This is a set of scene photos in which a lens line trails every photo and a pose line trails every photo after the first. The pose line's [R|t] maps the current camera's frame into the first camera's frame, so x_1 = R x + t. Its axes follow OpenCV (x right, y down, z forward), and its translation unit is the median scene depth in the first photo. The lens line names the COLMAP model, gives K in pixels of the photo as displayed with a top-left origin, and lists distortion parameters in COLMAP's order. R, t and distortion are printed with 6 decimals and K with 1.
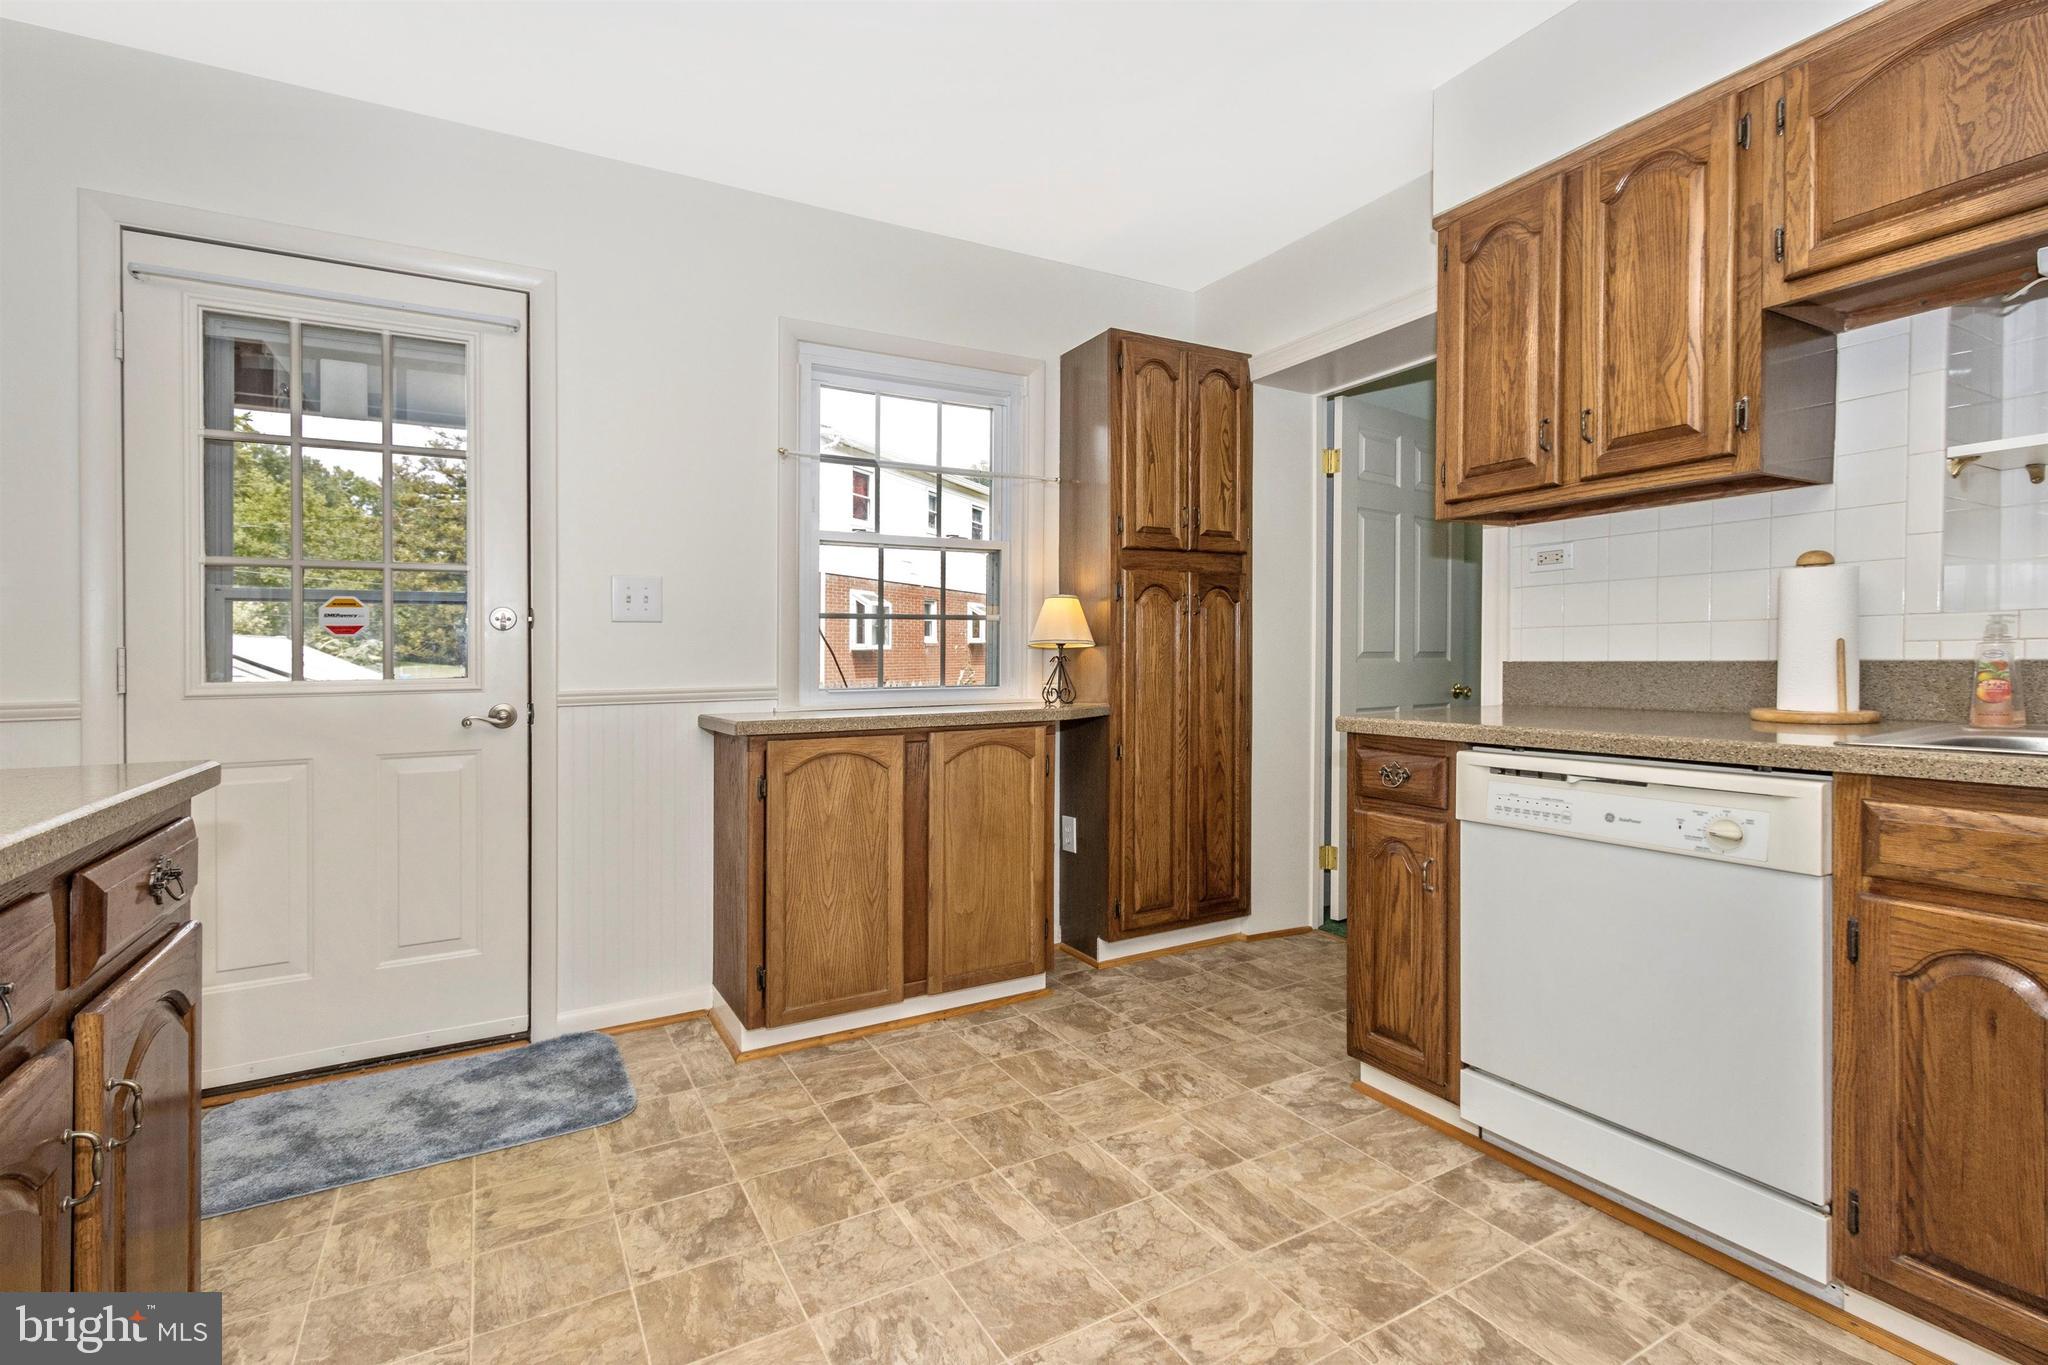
lens RADIAL K [[966.2, 0, 1032.0], [0, 966.2, 671.3], [0, 0, 1]] dist [0.008997, -0.000674]
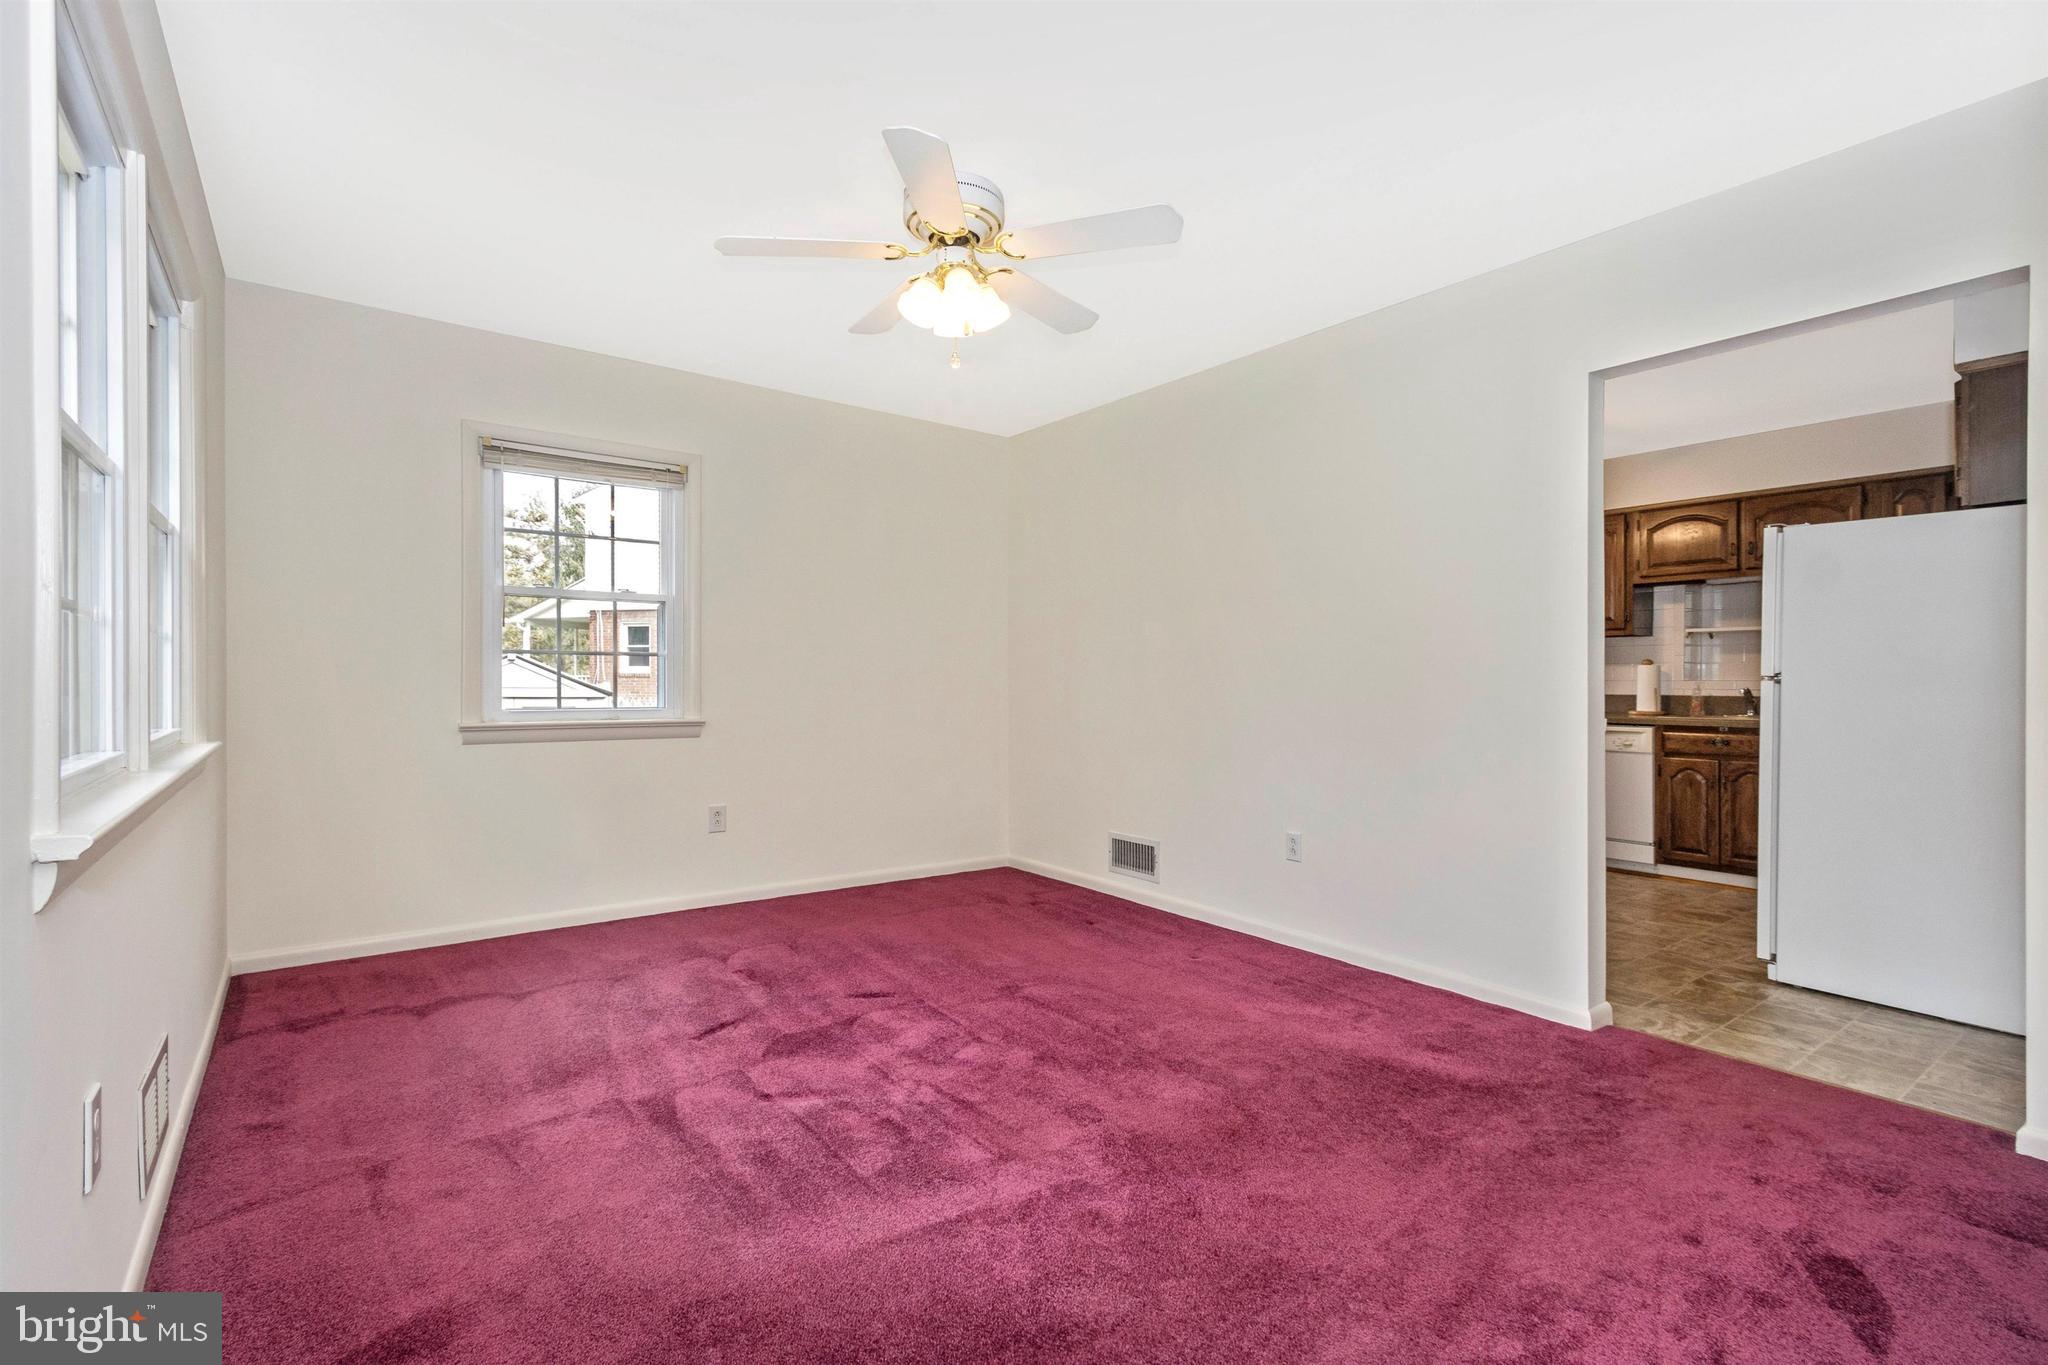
lens RADIAL K [[966.2, 0, 1017.3], [0, 966.2, 682.6], [0, 0, 1]] dist [0.008997, -0.000674]
pose [[0.993475, 0.007794, 0.113786, -2.657466], [-0.006007, 0.999853, -0.016045, 0.019850], [-0.113894, 0.015257, 0.993376, -3.169763]]
